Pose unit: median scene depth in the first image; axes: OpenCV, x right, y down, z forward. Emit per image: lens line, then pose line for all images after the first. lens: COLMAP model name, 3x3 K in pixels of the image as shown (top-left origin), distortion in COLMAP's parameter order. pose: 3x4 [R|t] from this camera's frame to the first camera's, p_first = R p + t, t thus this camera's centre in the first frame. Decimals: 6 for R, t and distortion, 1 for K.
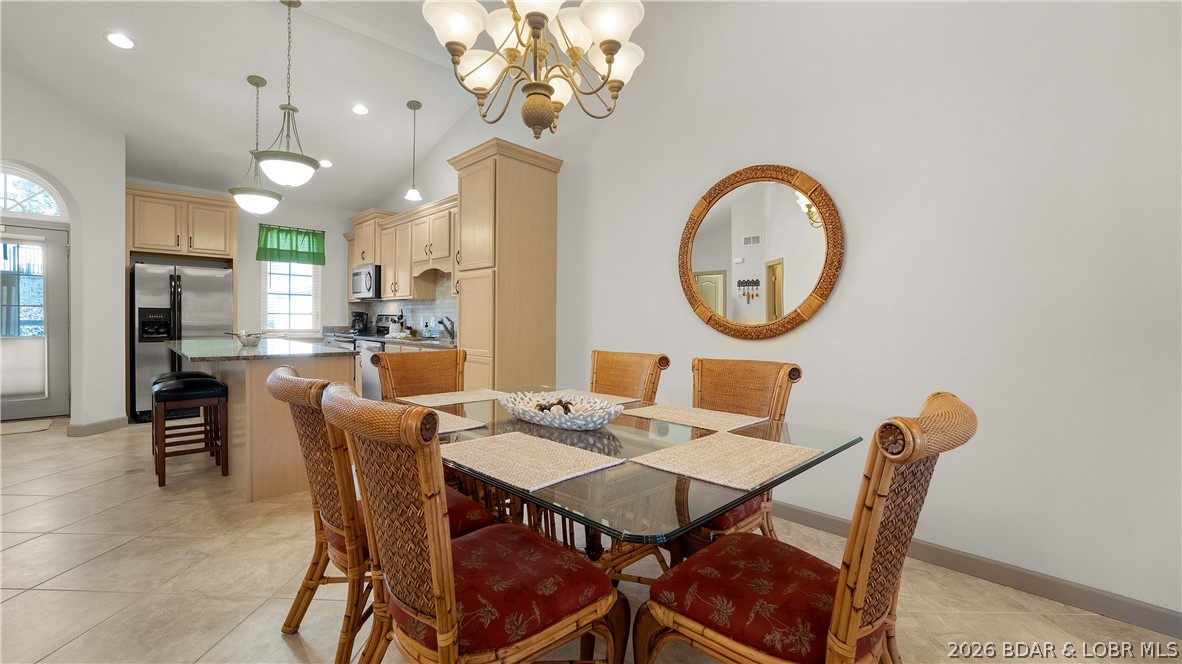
lens RADIAL K [[484.0, 0, 590.5], [0, 484.0, 323.1], [0, 0, 1]] dist [-0.001091, -0.000282]
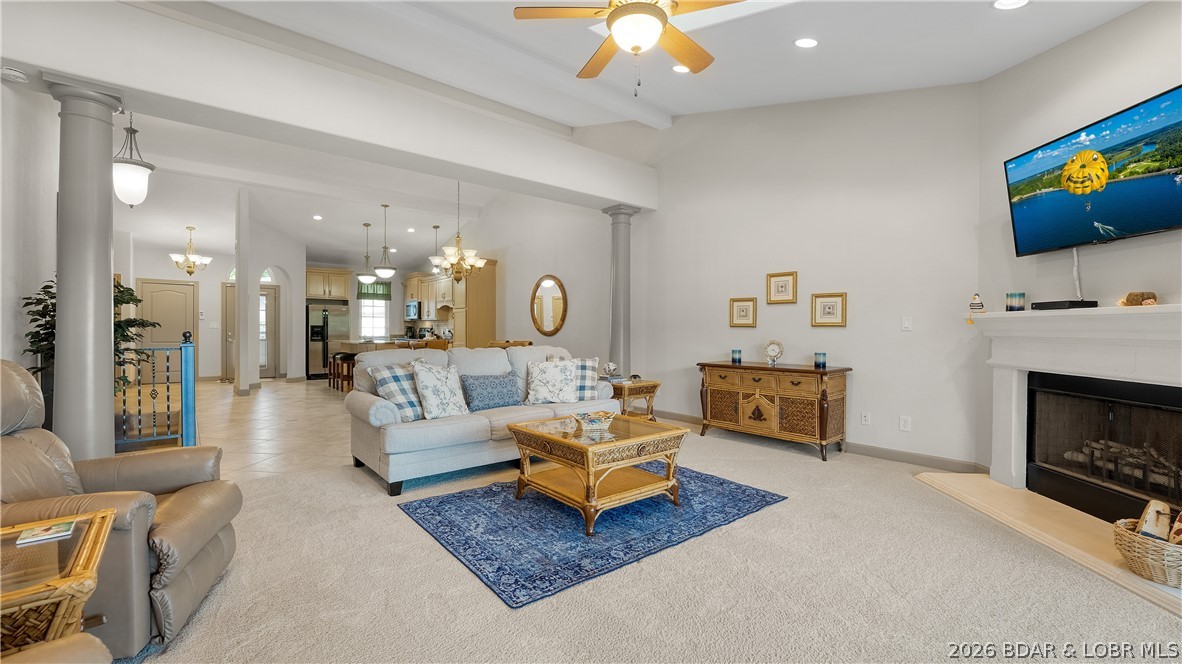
lens RADIAL K [[499.1, 0, 619.8], [0, 499.1, 325.5], [0, 0, 1]] dist [-0.016627, 0.000282]
pose [[0.999239, -0.006714, -0.038417, 0.434406], [0.005892, 0.999752, -0.021464, 0.020728], [0.038552, 0.021221, 0.999031, -0.952714]]
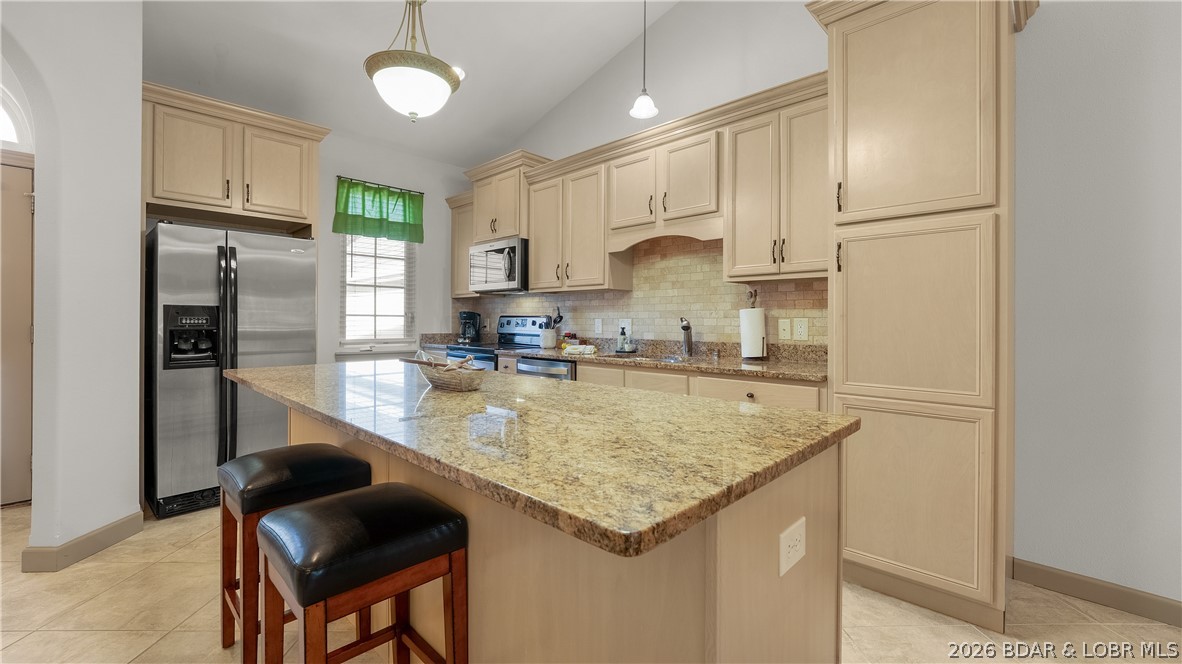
lens RADIAL K [[492.1, 0, 587.8], [0, 492.1, 315.7], [0, 0, 1]] dist [0.000038, 0.000255]
pose [[0.999810, -0.007999, 0.017764, -0.386644], [0.008304, 0.999818, -0.017164, -0.005405], [-0.017624, 0.017309, 0.999695, 0.362390]]
